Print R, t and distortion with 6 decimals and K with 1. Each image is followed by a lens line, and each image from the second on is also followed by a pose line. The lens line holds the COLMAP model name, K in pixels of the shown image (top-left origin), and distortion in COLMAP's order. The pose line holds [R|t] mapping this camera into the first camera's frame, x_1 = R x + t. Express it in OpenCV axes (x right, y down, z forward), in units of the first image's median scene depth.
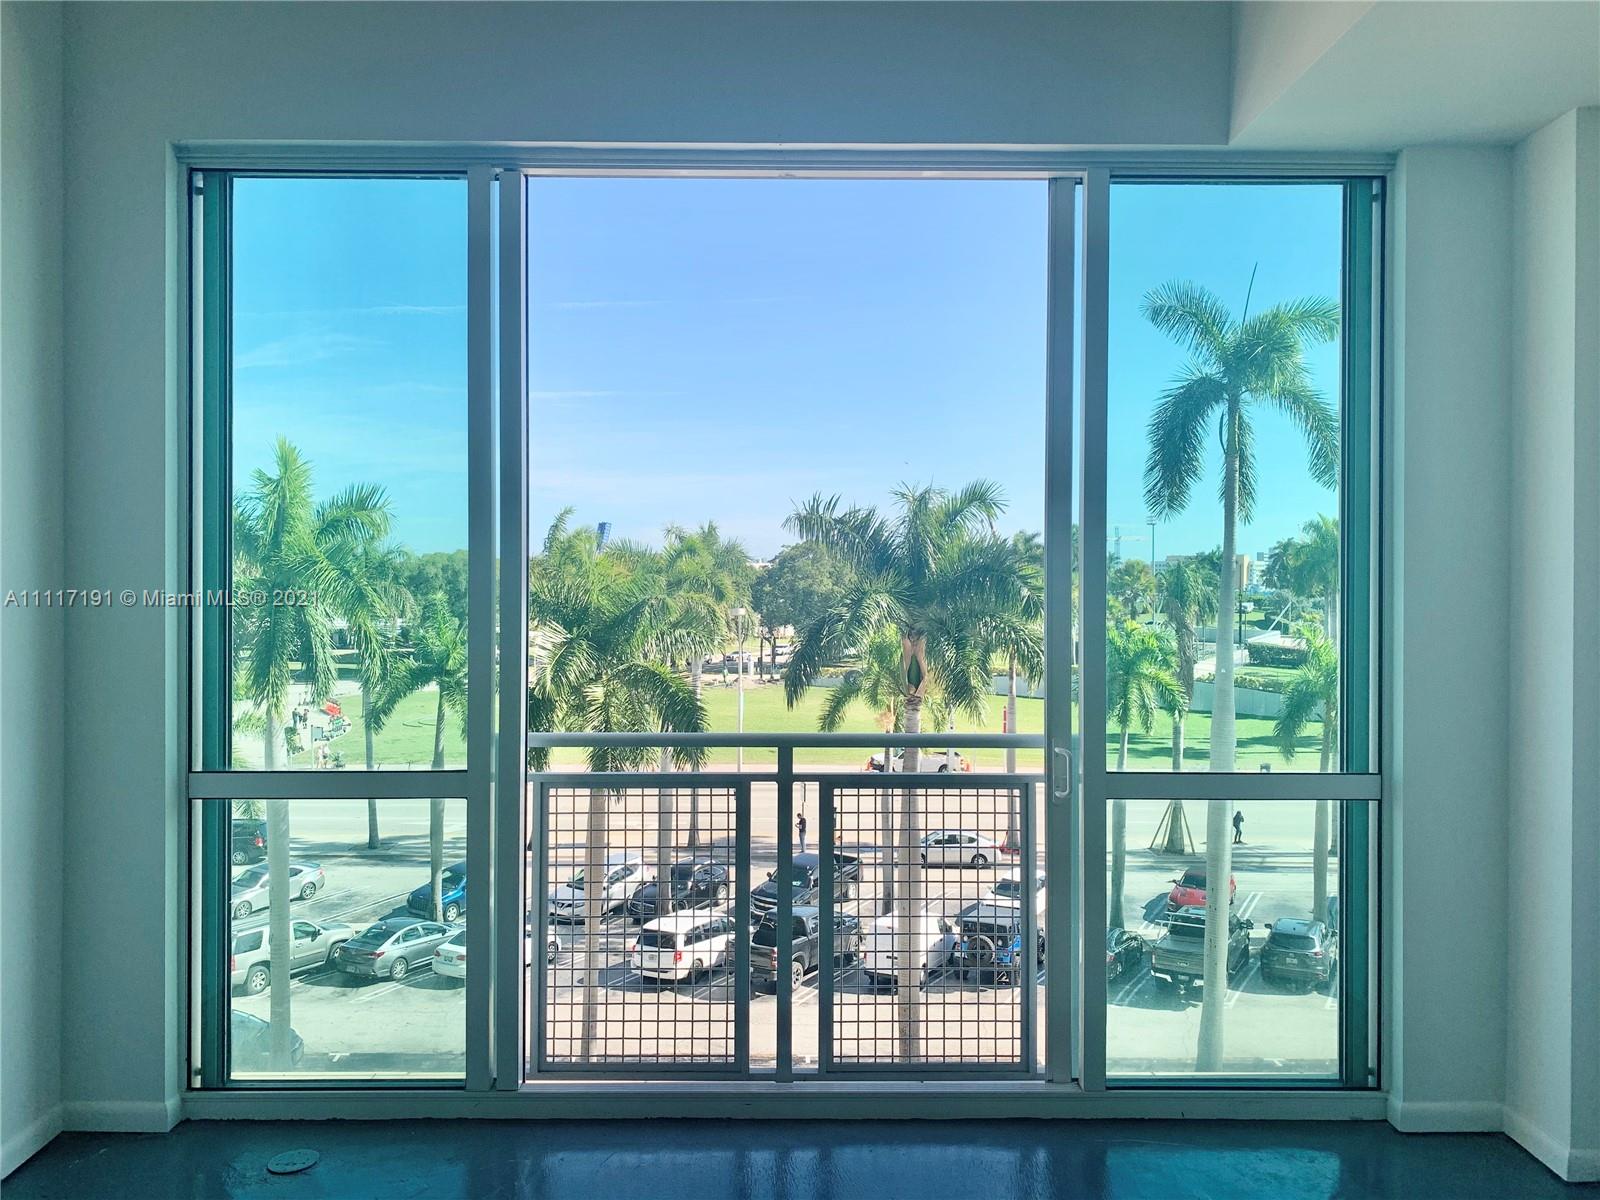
lens RADIAL K [[1228.5, 0, 795.5], [0, 1228.5, 602.7], [0, 0, 1]] dist [0.066660, -0.062025]
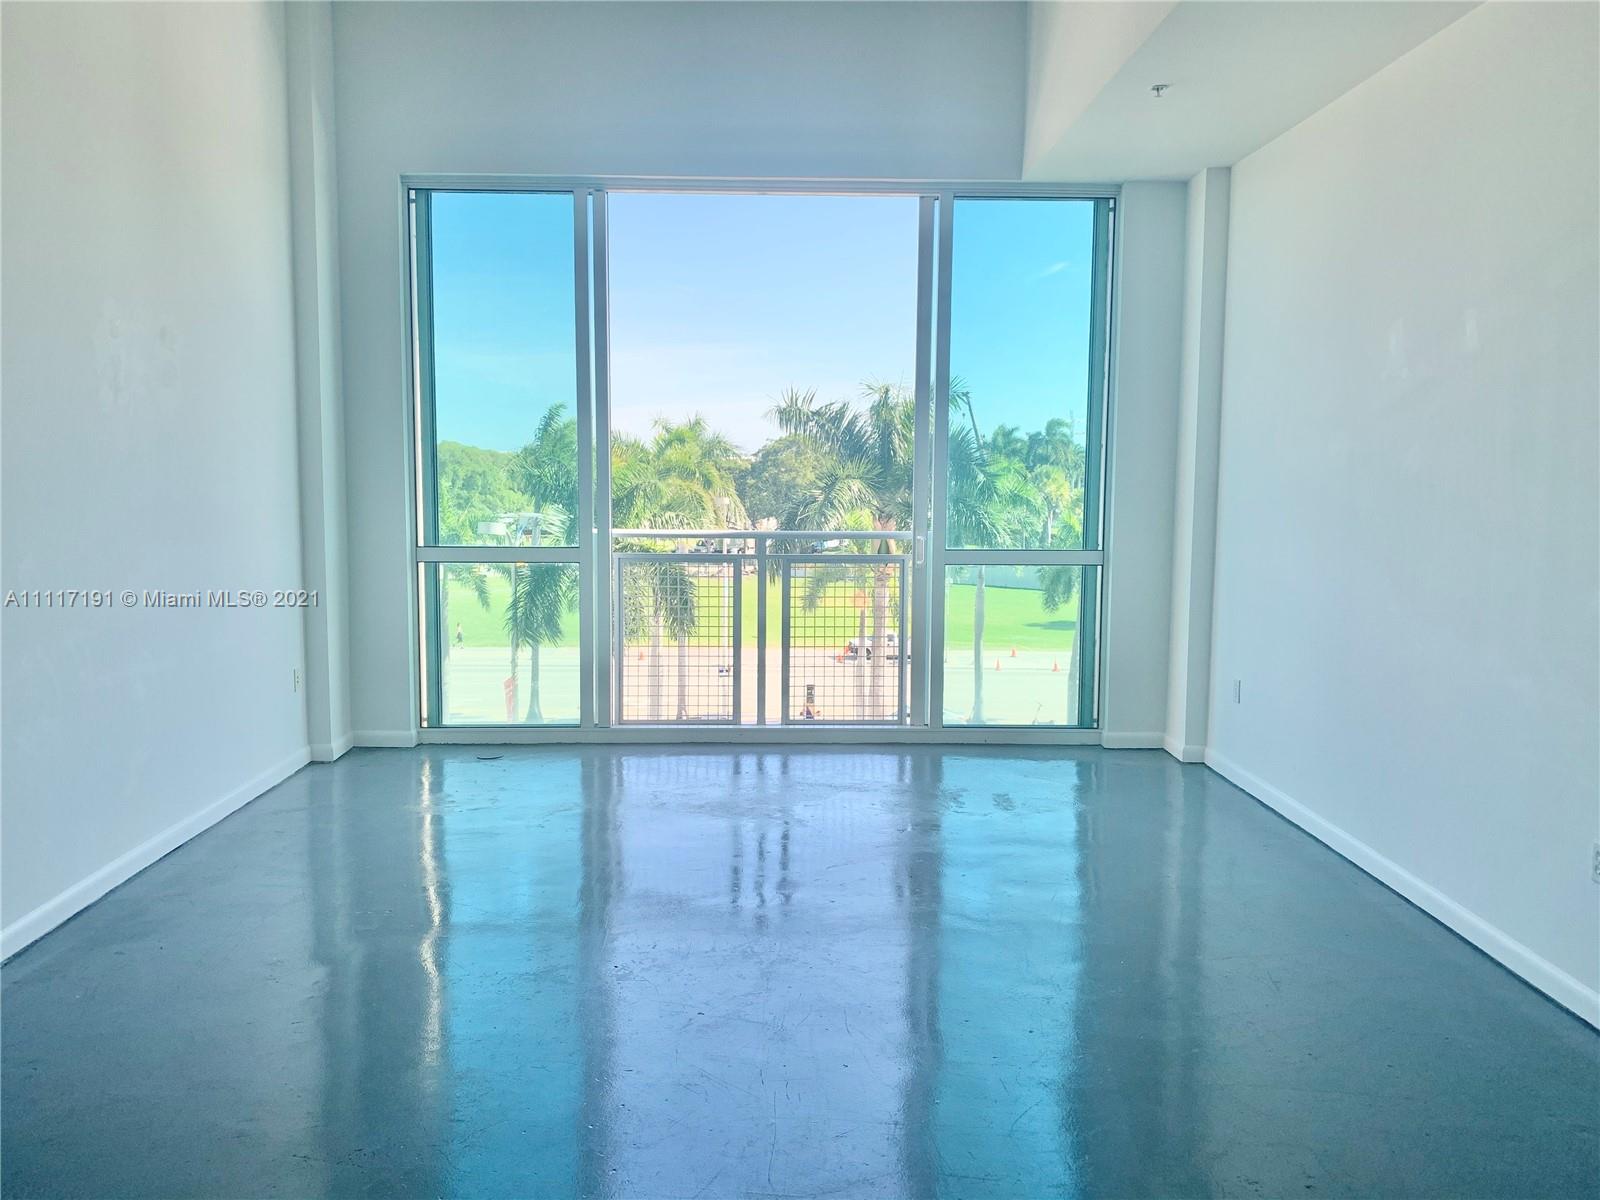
lens RADIAL K [[1228.5, 0, 812.9], [0, 1228.5, 597.4], [0, 0, 1]] dist [0.066660, -0.062025]
pose [[0.999620, 0.000523, 0.027576, 0.014790], [-0.002732, 0.996779, 0.080152, 0.063157], [-0.027445, -0.080197, 0.996401, -0.683992]]
